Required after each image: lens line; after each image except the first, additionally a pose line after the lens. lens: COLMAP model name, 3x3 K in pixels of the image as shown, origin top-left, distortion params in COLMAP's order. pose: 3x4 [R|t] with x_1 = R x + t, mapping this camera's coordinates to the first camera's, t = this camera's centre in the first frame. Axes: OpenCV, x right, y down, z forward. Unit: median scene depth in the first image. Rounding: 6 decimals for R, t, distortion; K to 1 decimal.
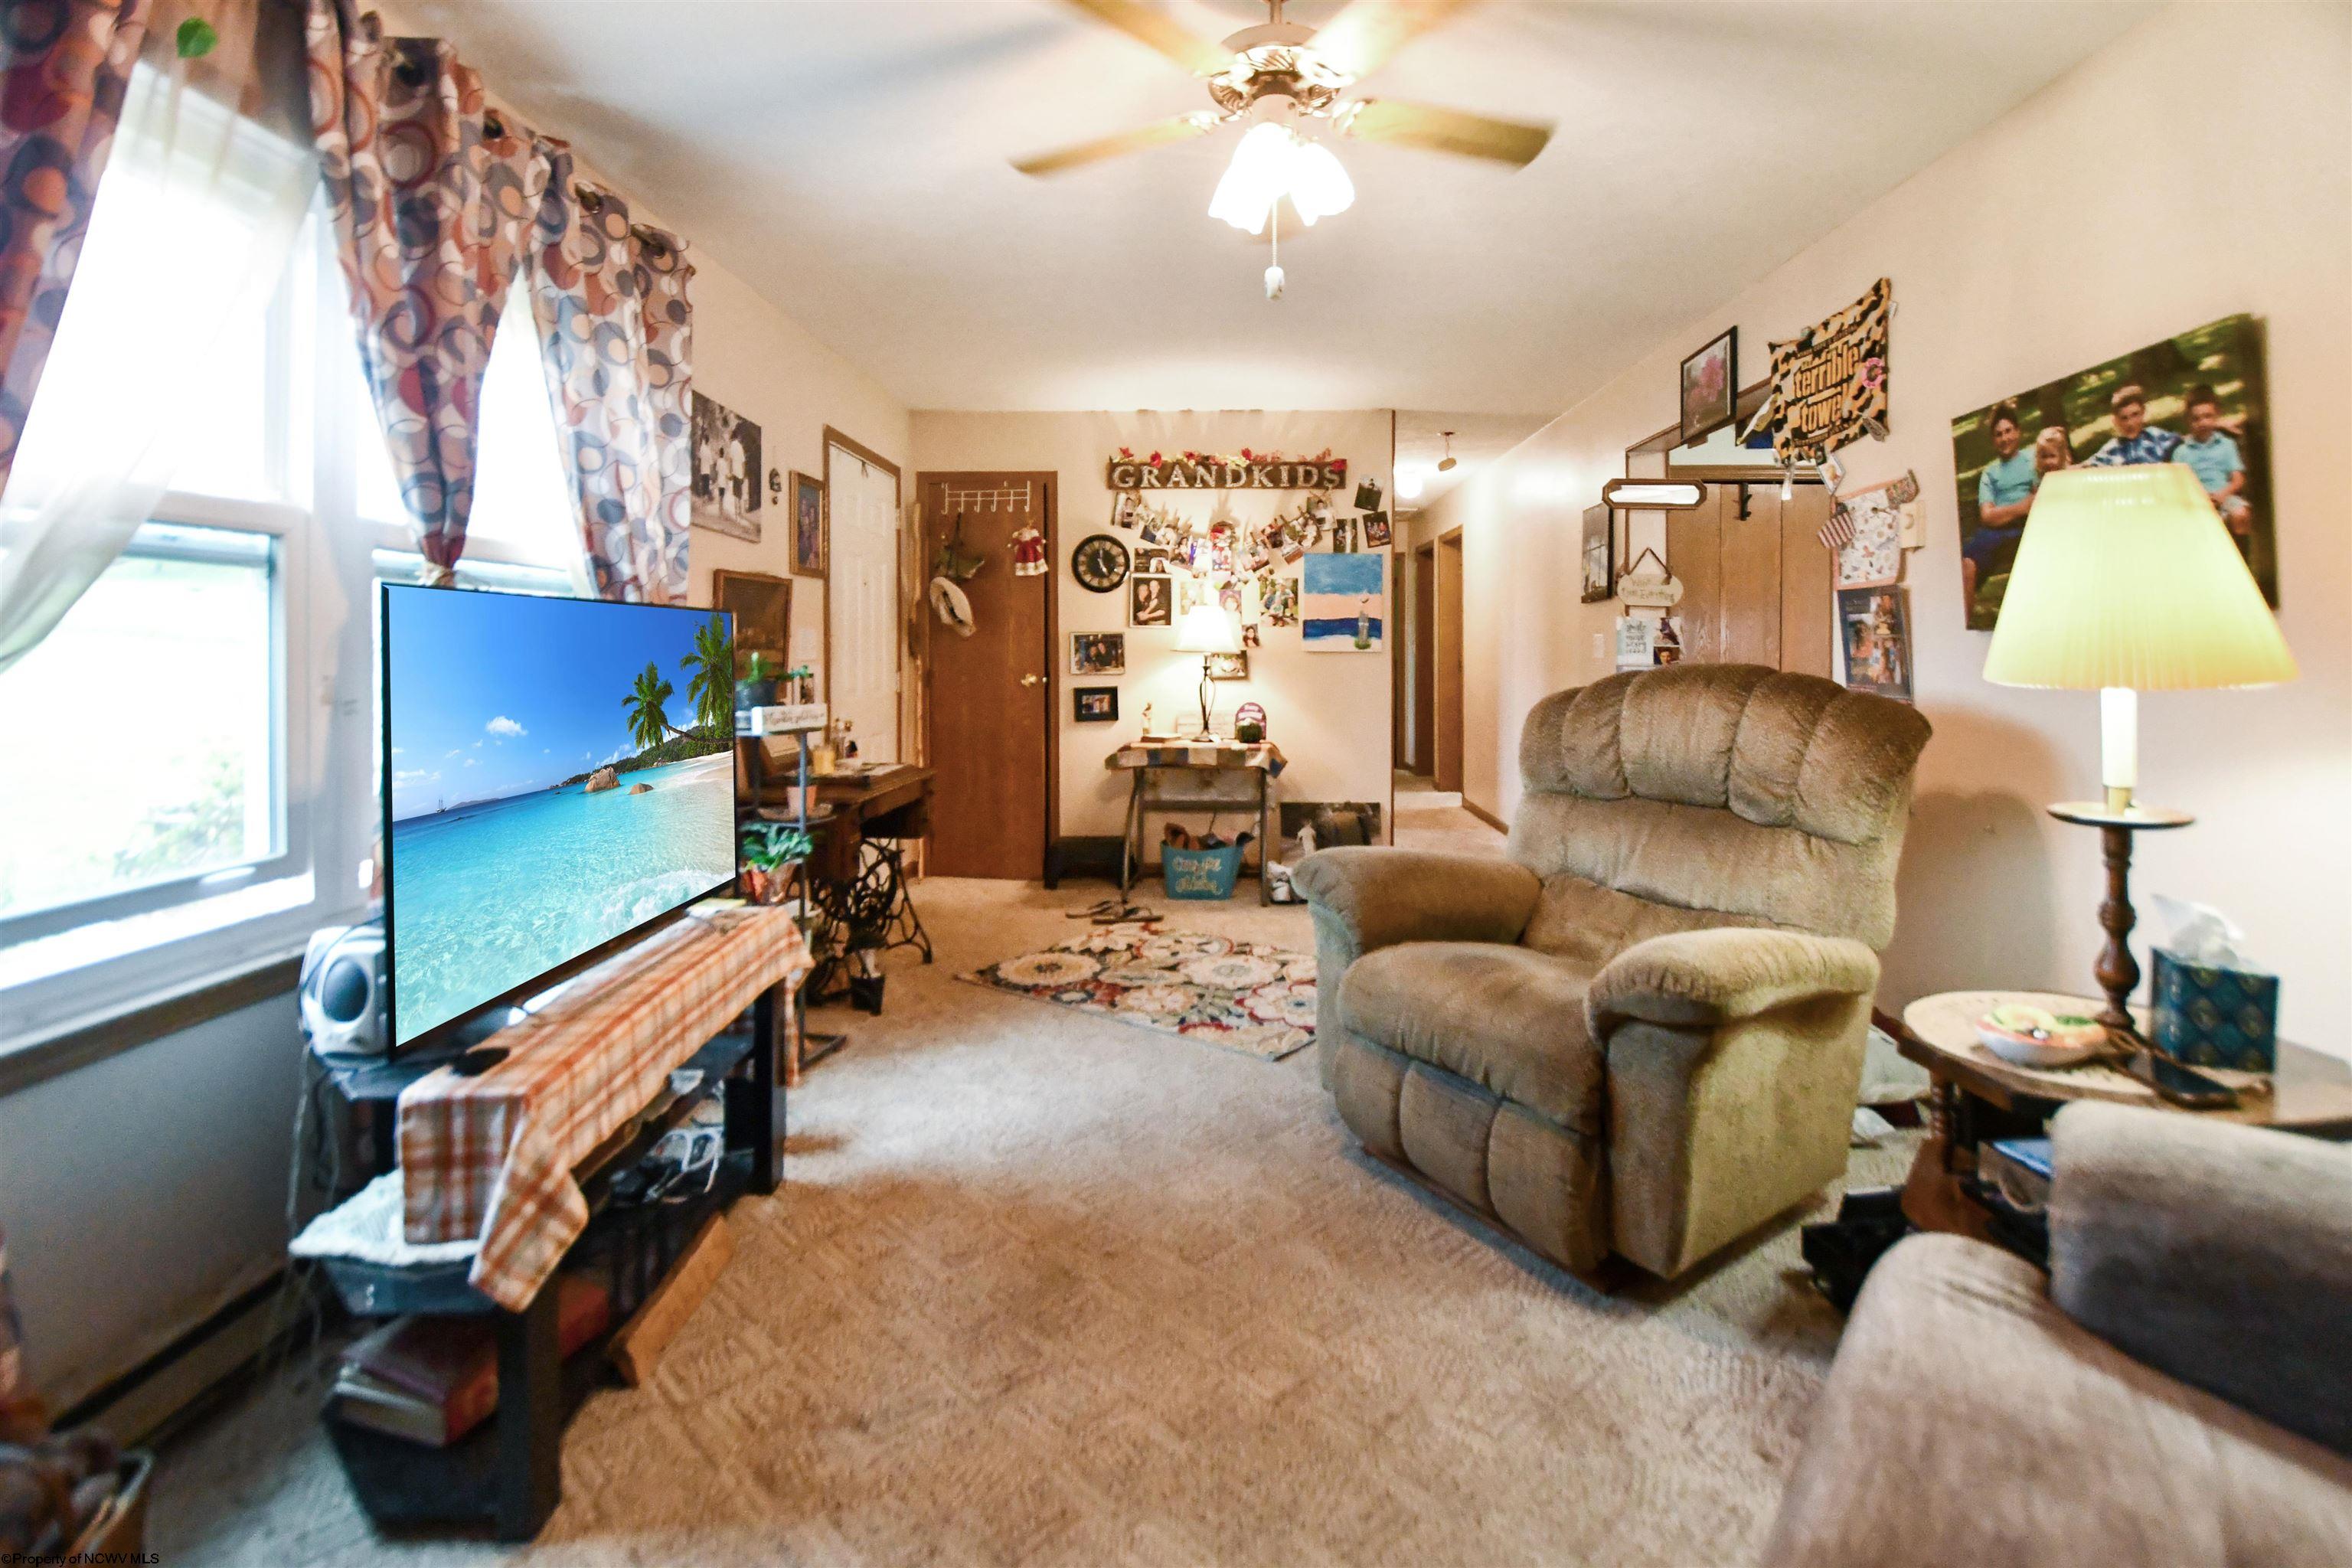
lens RADIAL K [[1042.3, 0, 1139.6], [0, 1042.3, 657.5], [0, 0, 1]] dist [0.001604, -0.003806]
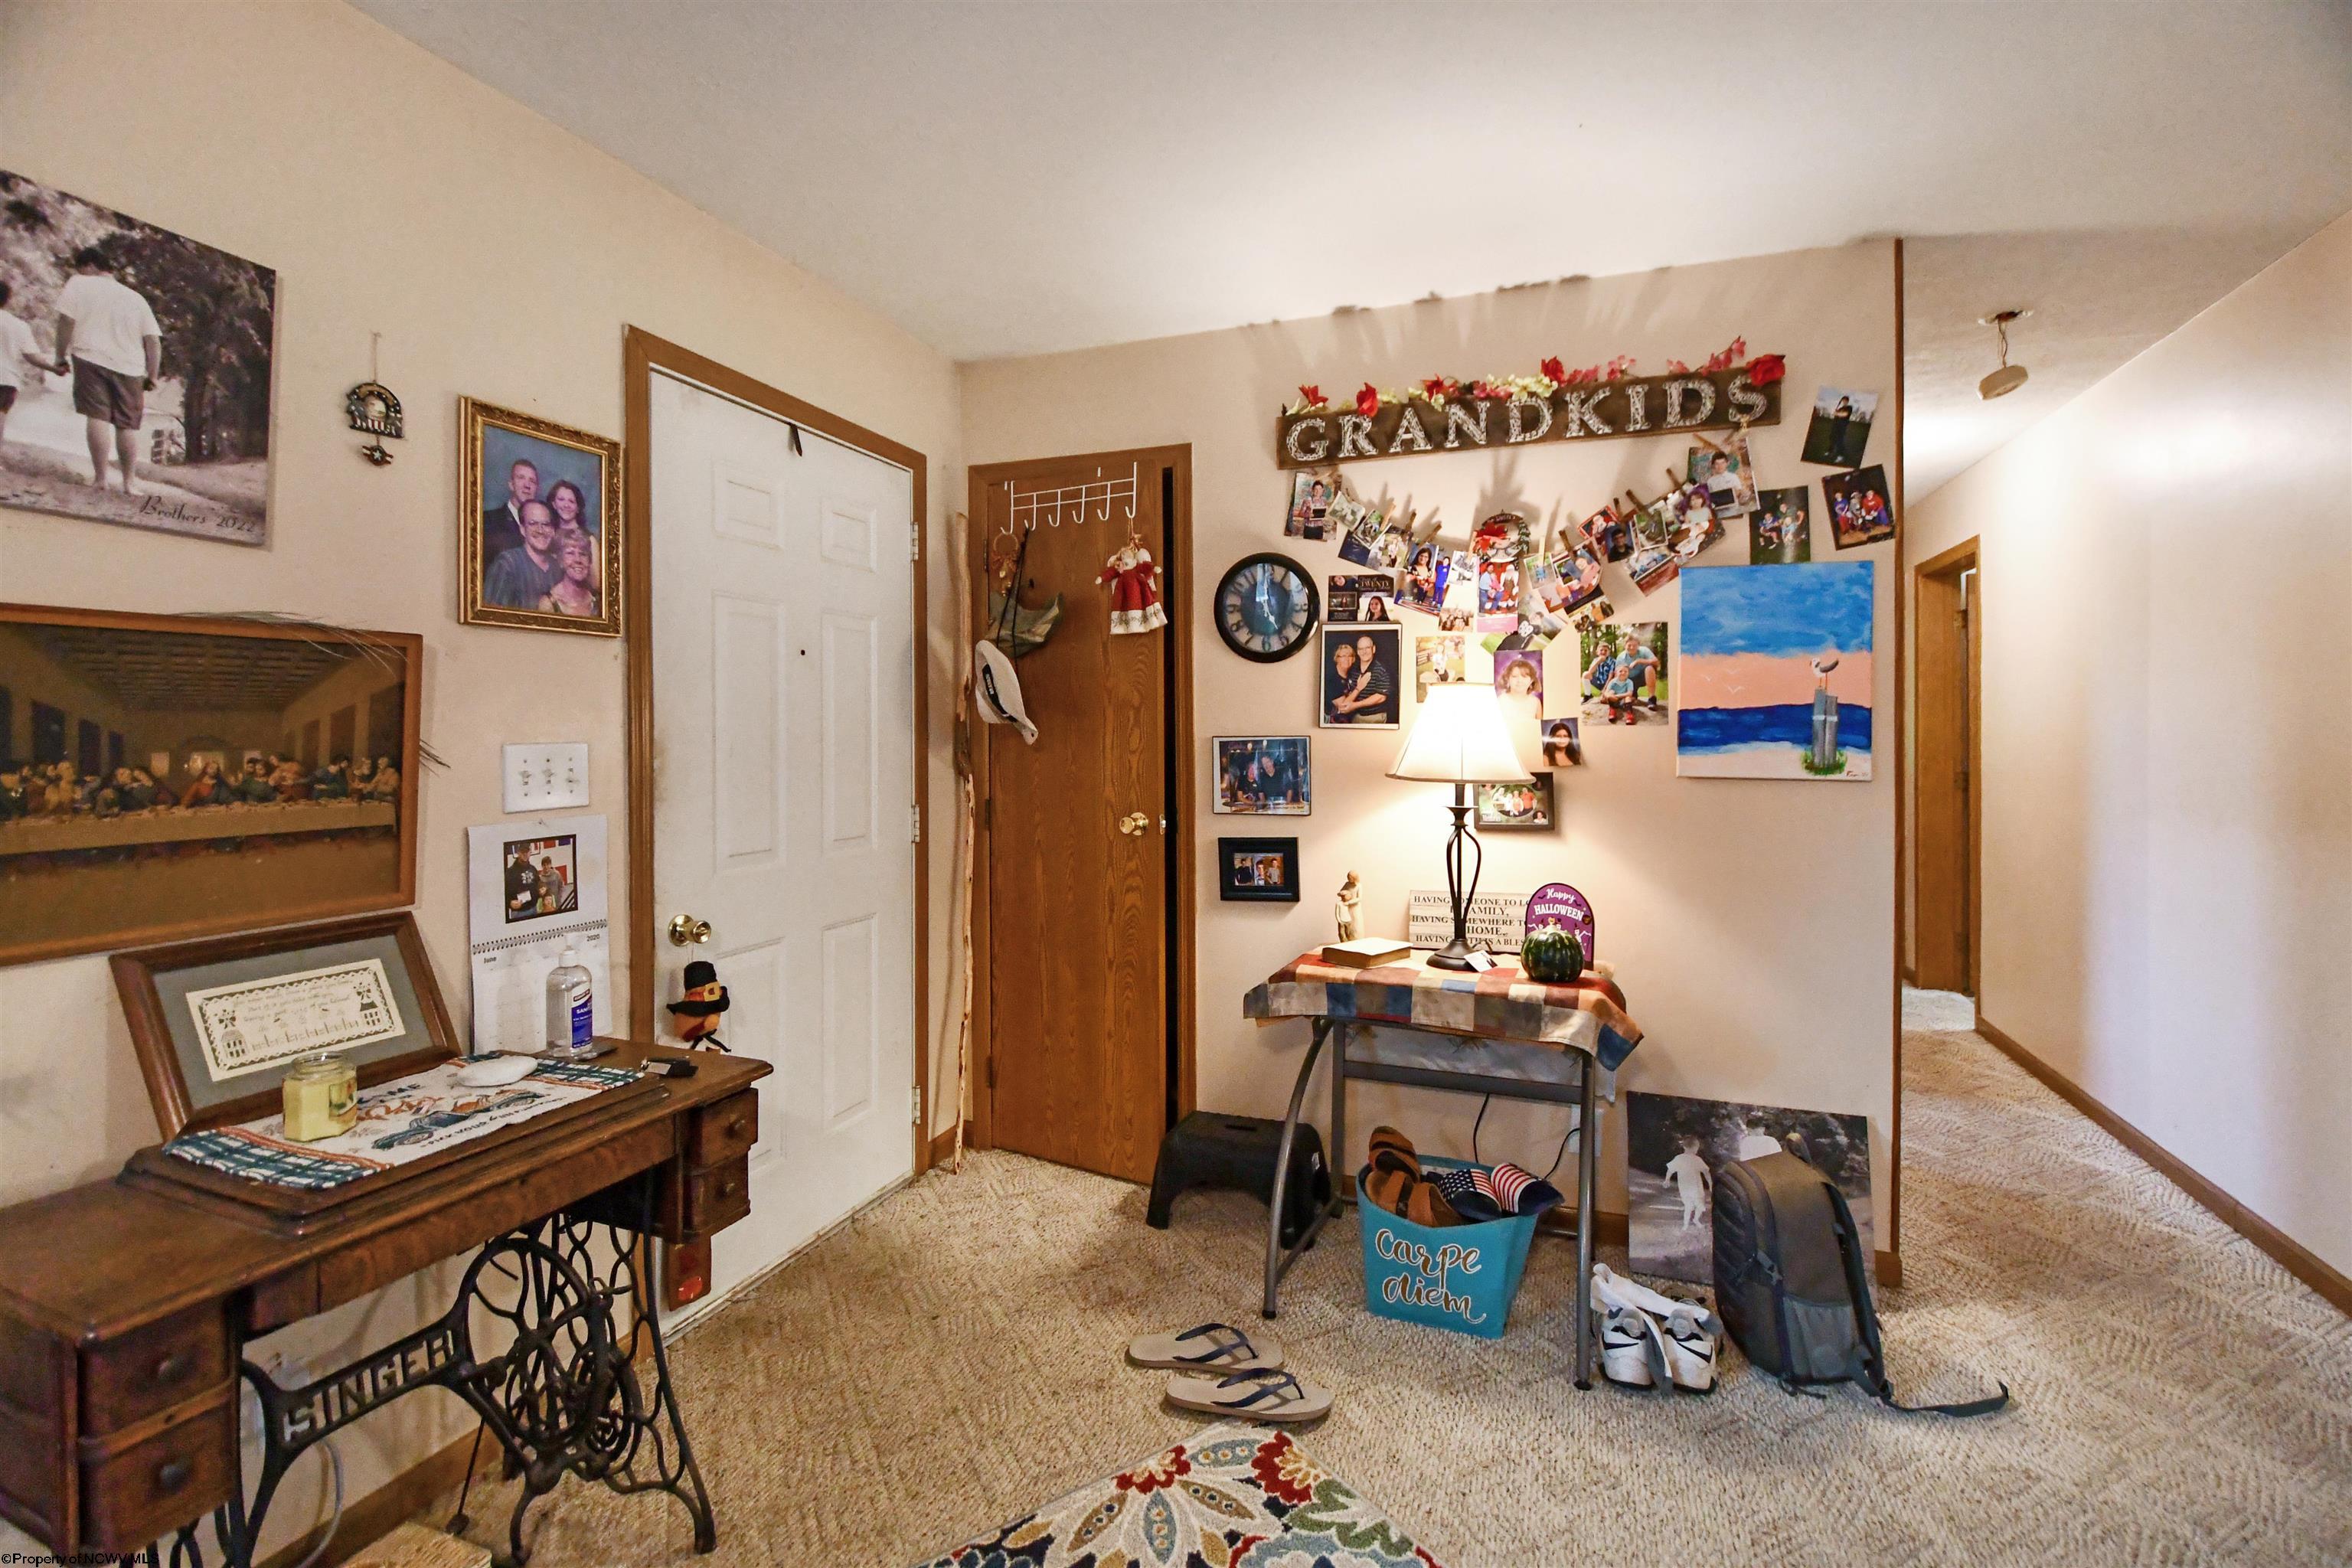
lens RADIAL K [[1042.3, 0, 1183.6], [0, 1042.3, 745.1], [0, 0, 1]] dist [0.001604, -0.003806]
pose [[0.962282, 0.000279, -0.272055, 0.069163], [0.000292, 0.999998, 0.002058, -0.021131], [0.272055, -0.002059, 0.962280, 0.483187]]
